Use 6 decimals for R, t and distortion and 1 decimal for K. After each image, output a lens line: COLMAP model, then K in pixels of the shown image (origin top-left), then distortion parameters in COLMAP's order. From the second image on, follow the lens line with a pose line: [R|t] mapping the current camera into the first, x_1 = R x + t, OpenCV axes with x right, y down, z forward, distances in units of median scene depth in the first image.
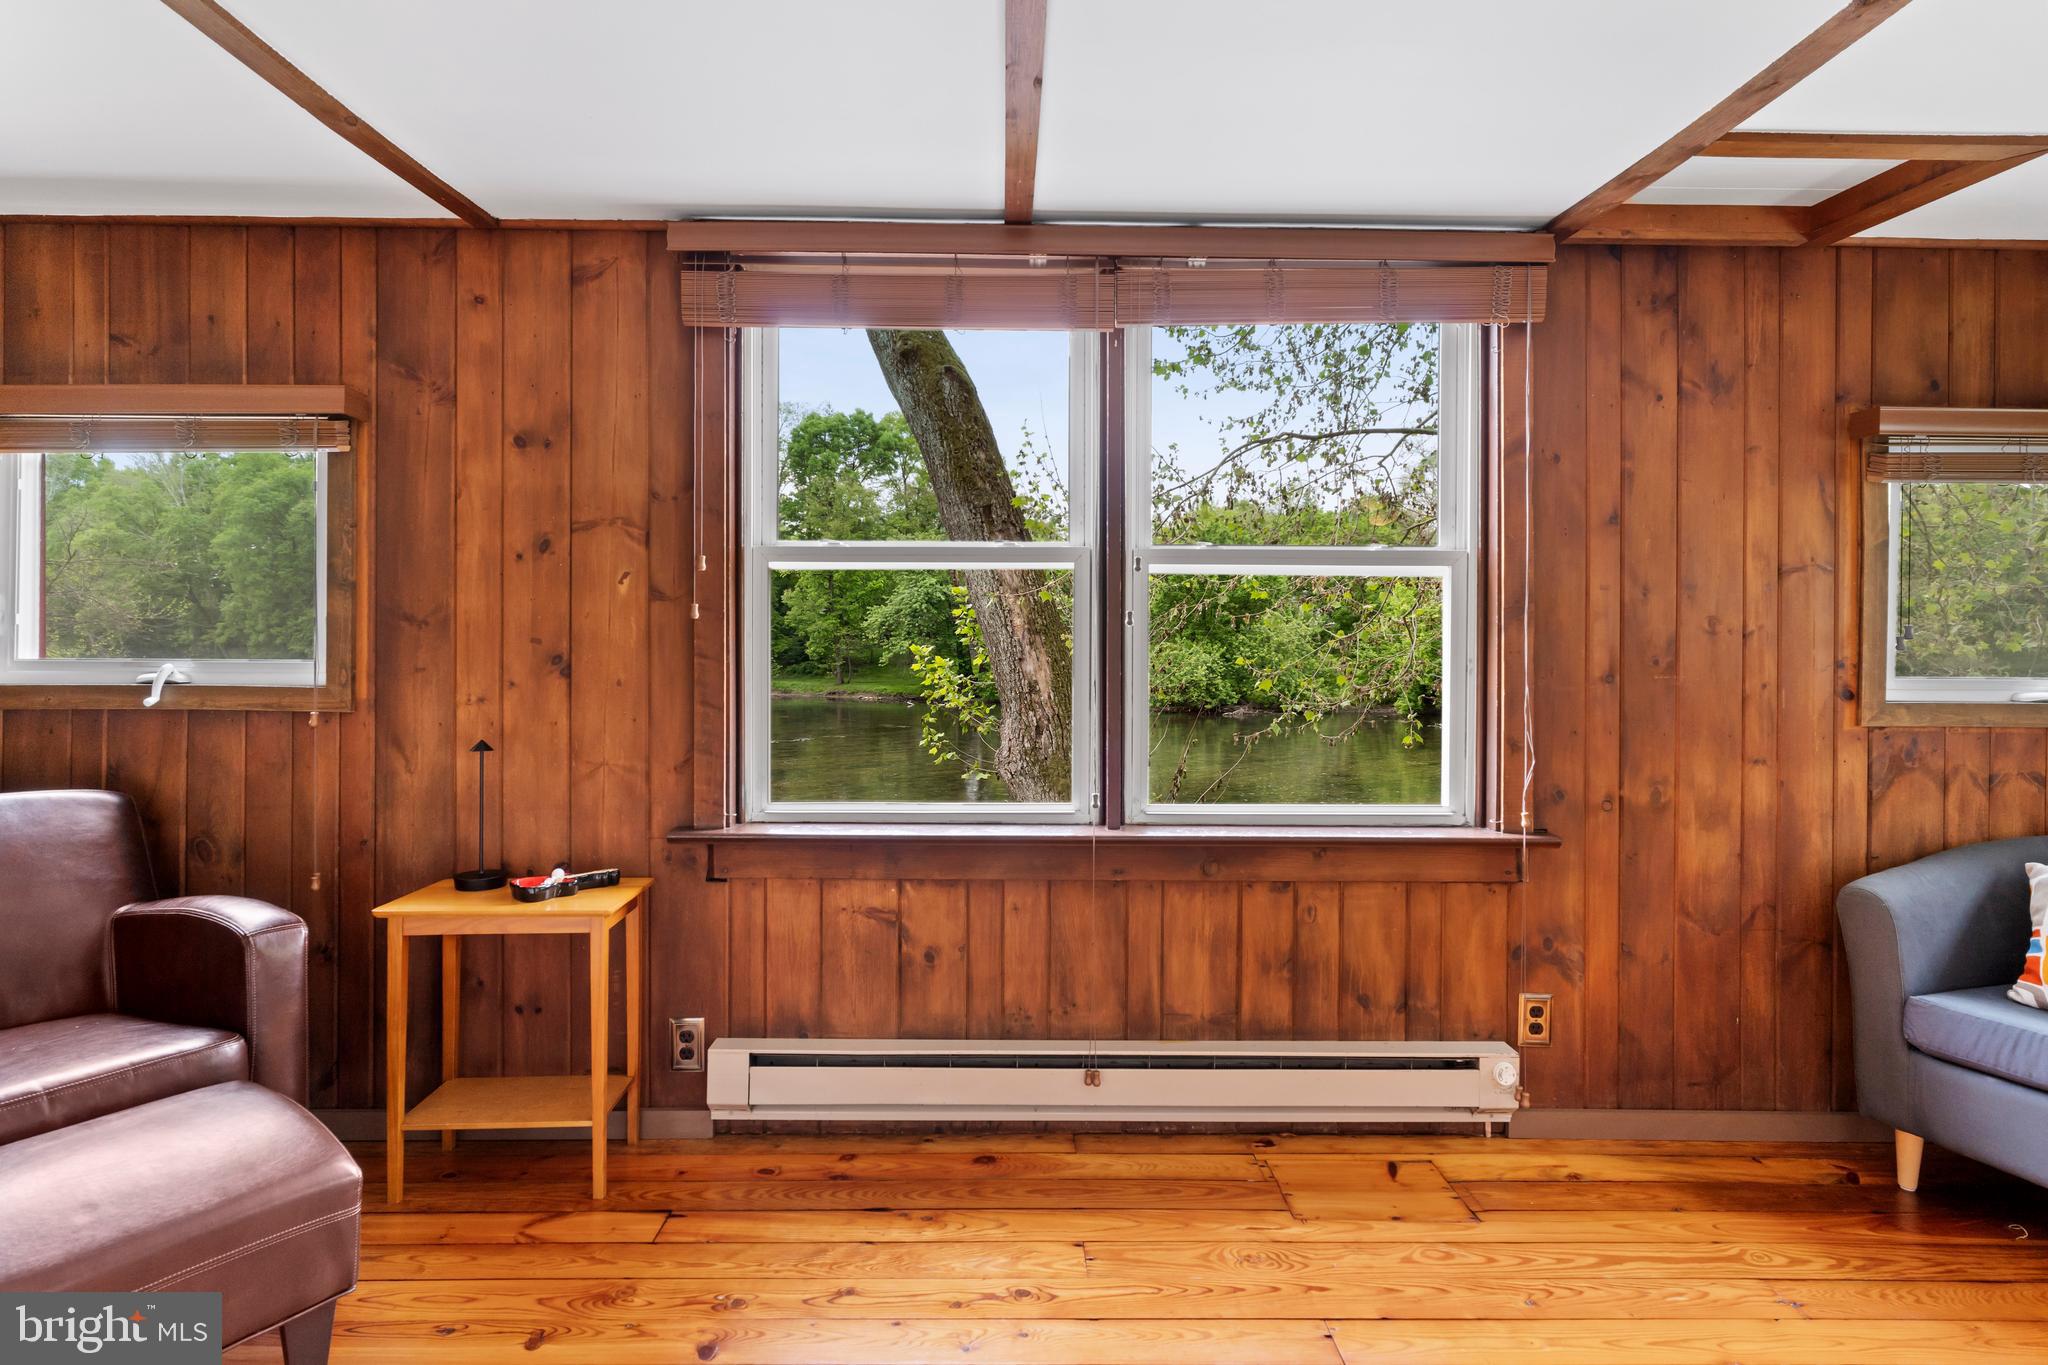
lens RADIAL K [[1070.4, 0, 1015.5], [0, 1070.4, 641.9], [0, 0, 1]] dist [-0.009172, 0.005809]
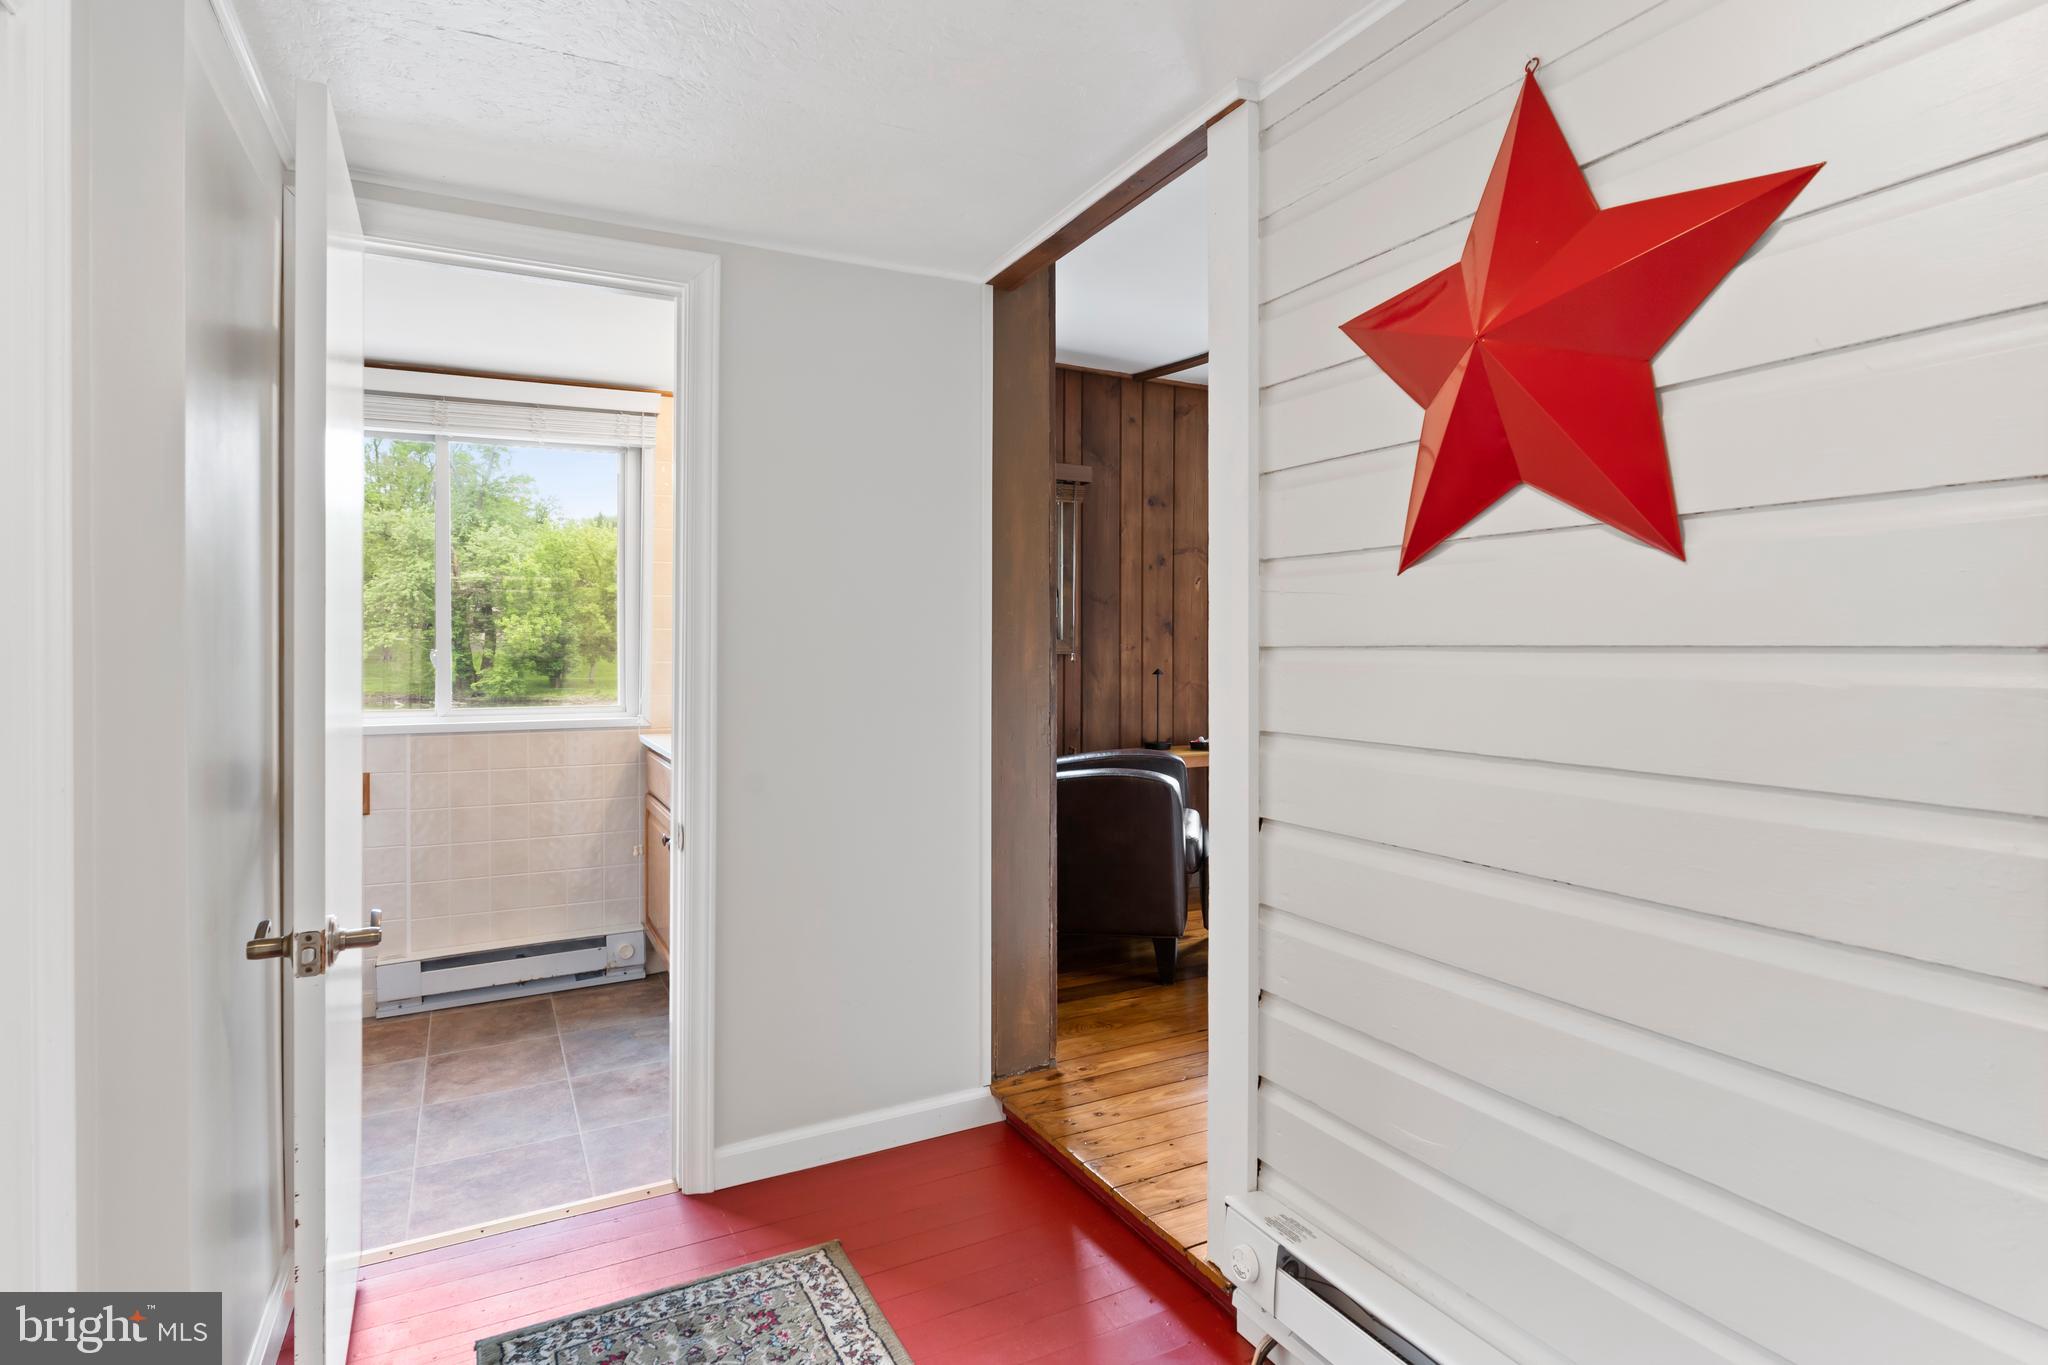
lens RADIAL K [[1070.4, 0, 1012.1], [0, 1070.4, 660.6], [0, 0, 1]] dist [-0.009172, 0.005809]
pose [[0.890723, -0.002306, 0.454541, -1.480134], [-0.007451, 0.999779, 0.019672, 0.042499], [-0.454486, -0.020909, 0.890509, -0.486978]]
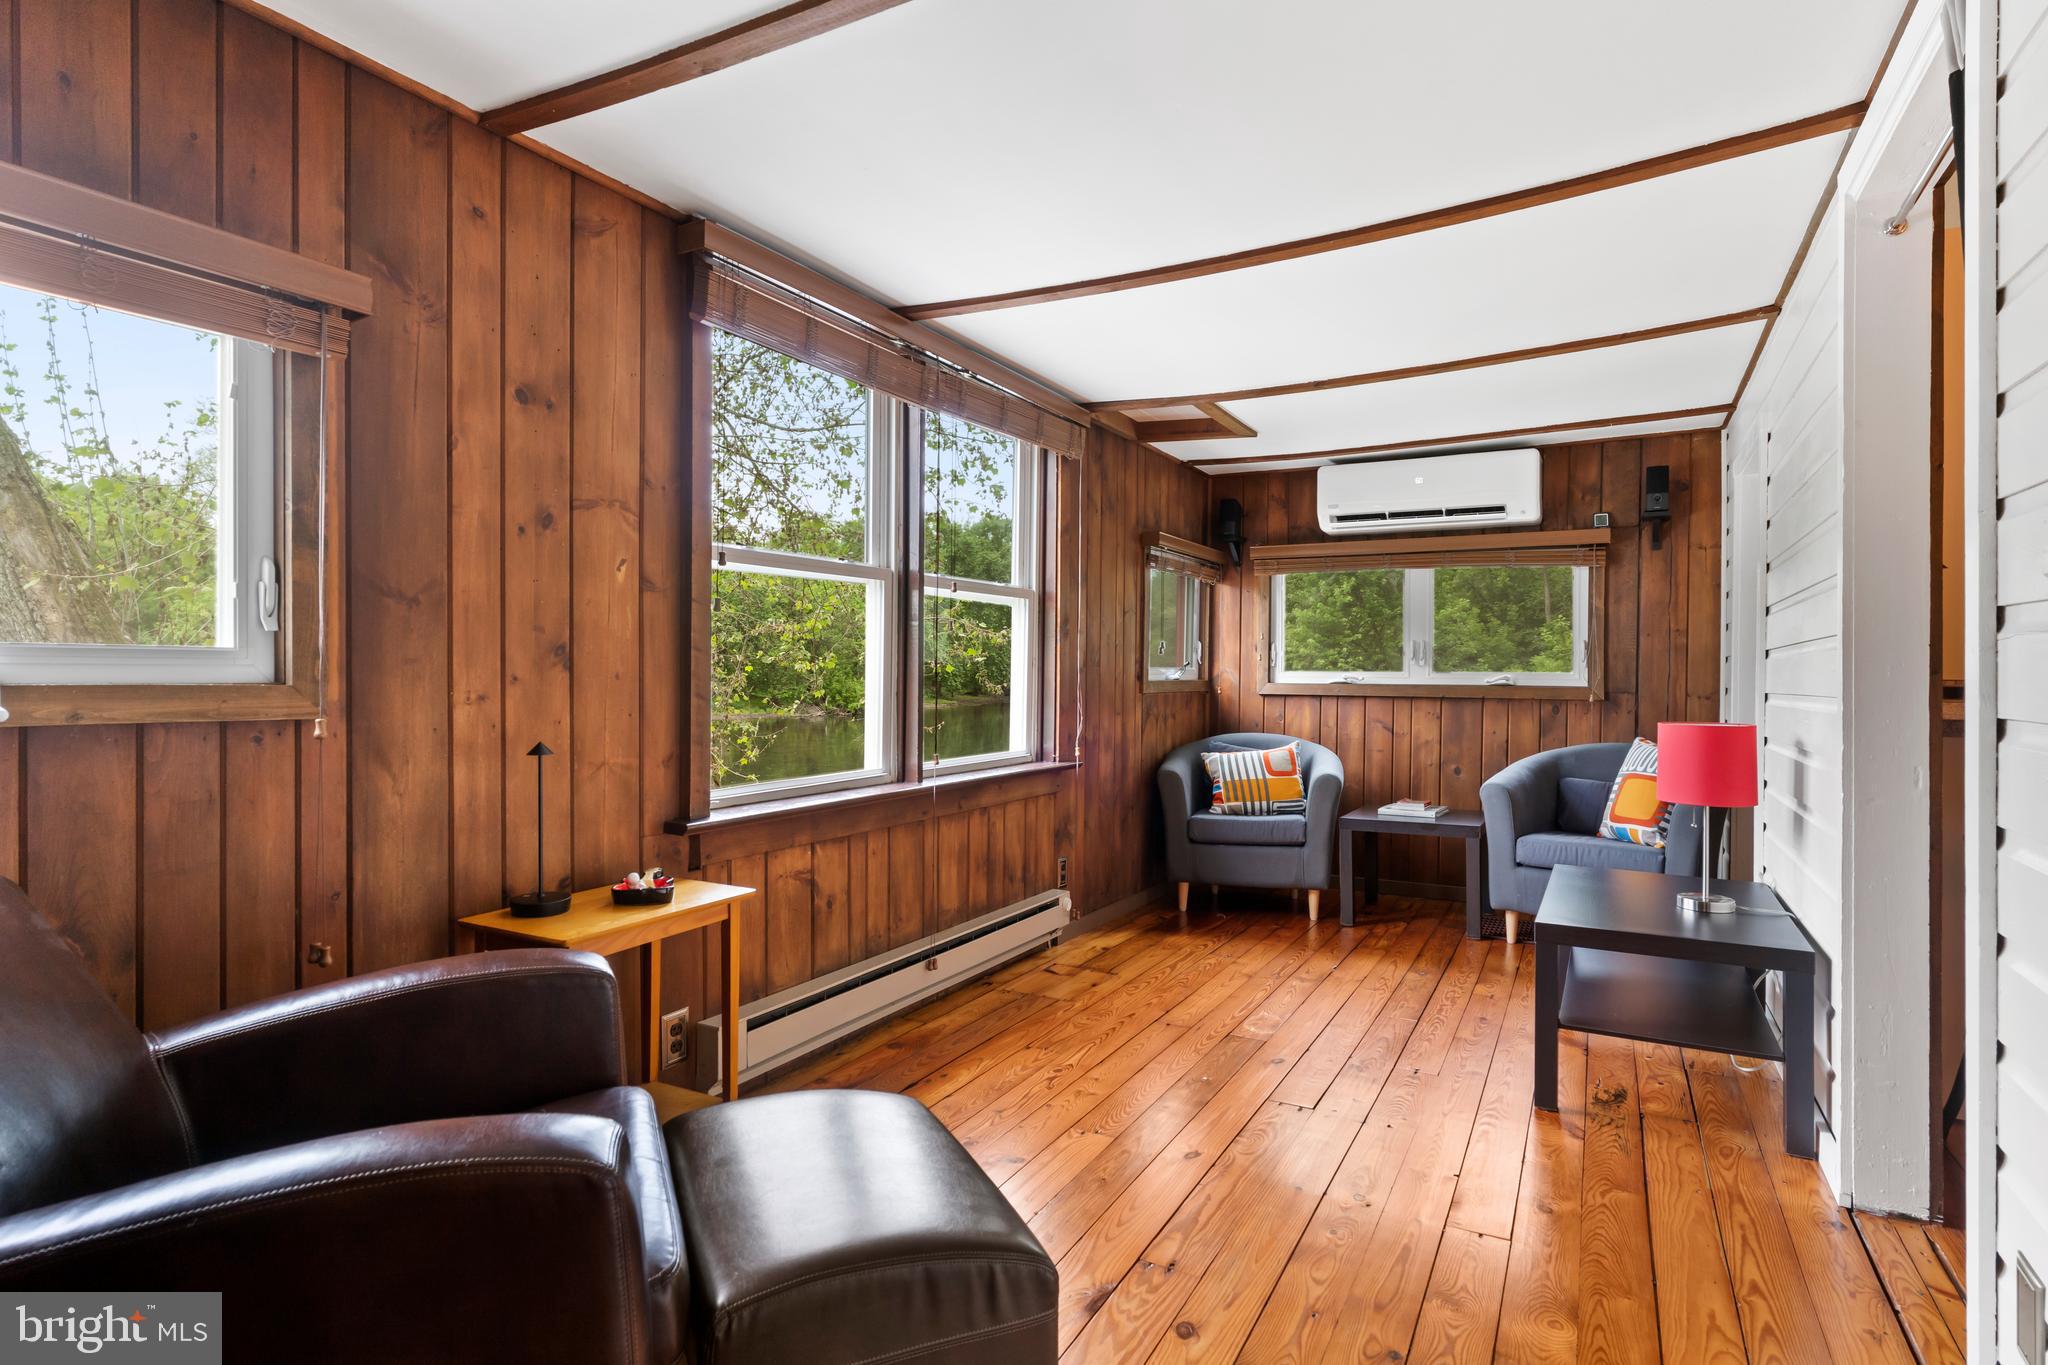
lens RADIAL K [[1070.4, 0, 1038.1], [0, 1070.4, 664.0], [0, 0, 1]] dist [-0.009172, 0.005809]
pose [[0.485236, 0.001750, 0.874382, -1.011814], [-0.005991, 0.999981, 0.001323, 0.024190], [-0.874363, -0.005880, 0.485237, 0.220652]]
